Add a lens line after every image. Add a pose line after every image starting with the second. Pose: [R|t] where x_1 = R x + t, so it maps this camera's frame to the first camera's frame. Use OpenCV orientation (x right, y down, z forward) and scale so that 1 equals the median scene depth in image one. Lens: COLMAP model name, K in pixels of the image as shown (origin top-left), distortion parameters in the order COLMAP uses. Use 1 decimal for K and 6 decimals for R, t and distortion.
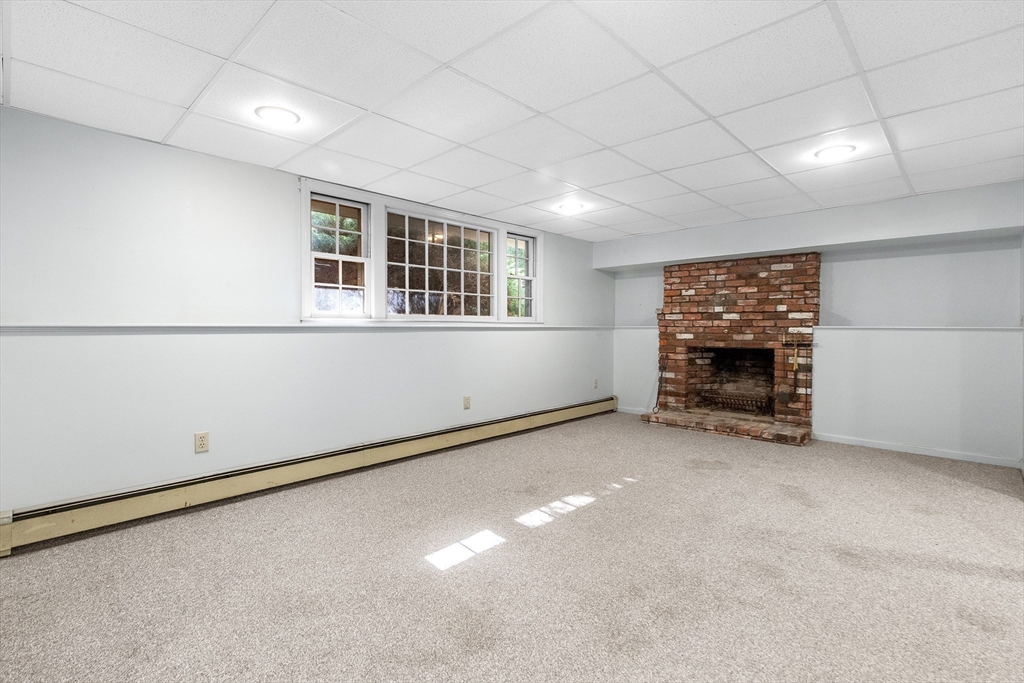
lens RADIAL K [[465.7, 0, 545.3], [0, 465.7, 340.8], [0, 0, 1]] dist [0.002905, -0.002701]
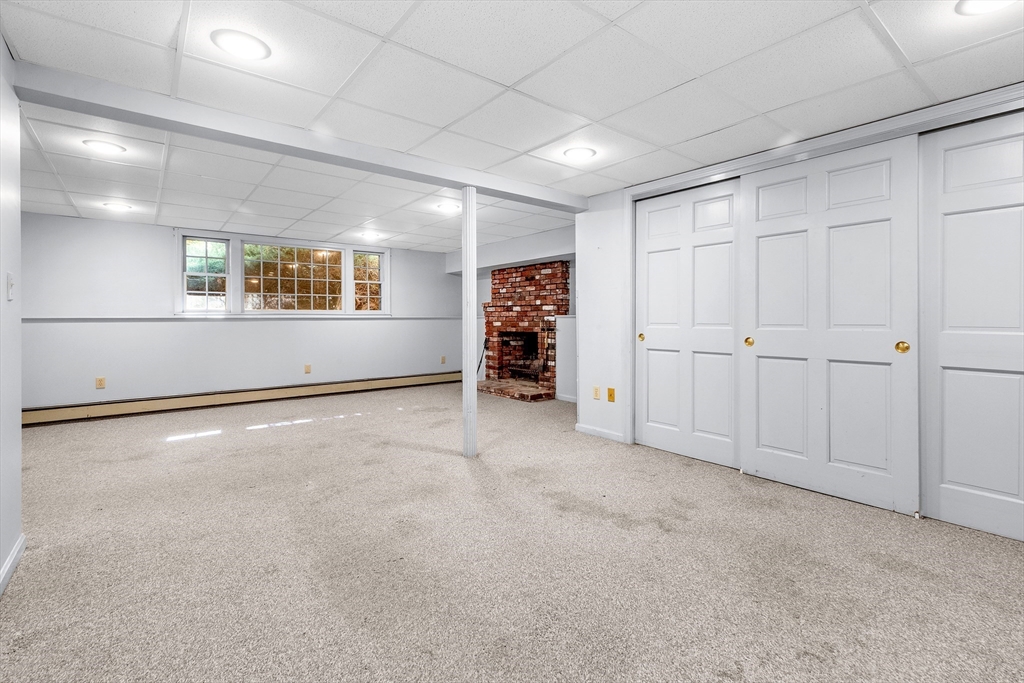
lens RADIAL K [[465.7, 0, 553.6], [0, 465.7, 316.8], [0, 0, 1]] dist [0.002905, -0.002701]
pose [[0.992408, -0.006940, -0.122791, 0.674344], [0.002926, 0.999457, -0.032833, 0.015653], [0.122953, 0.032225, 0.991889, -0.314779]]
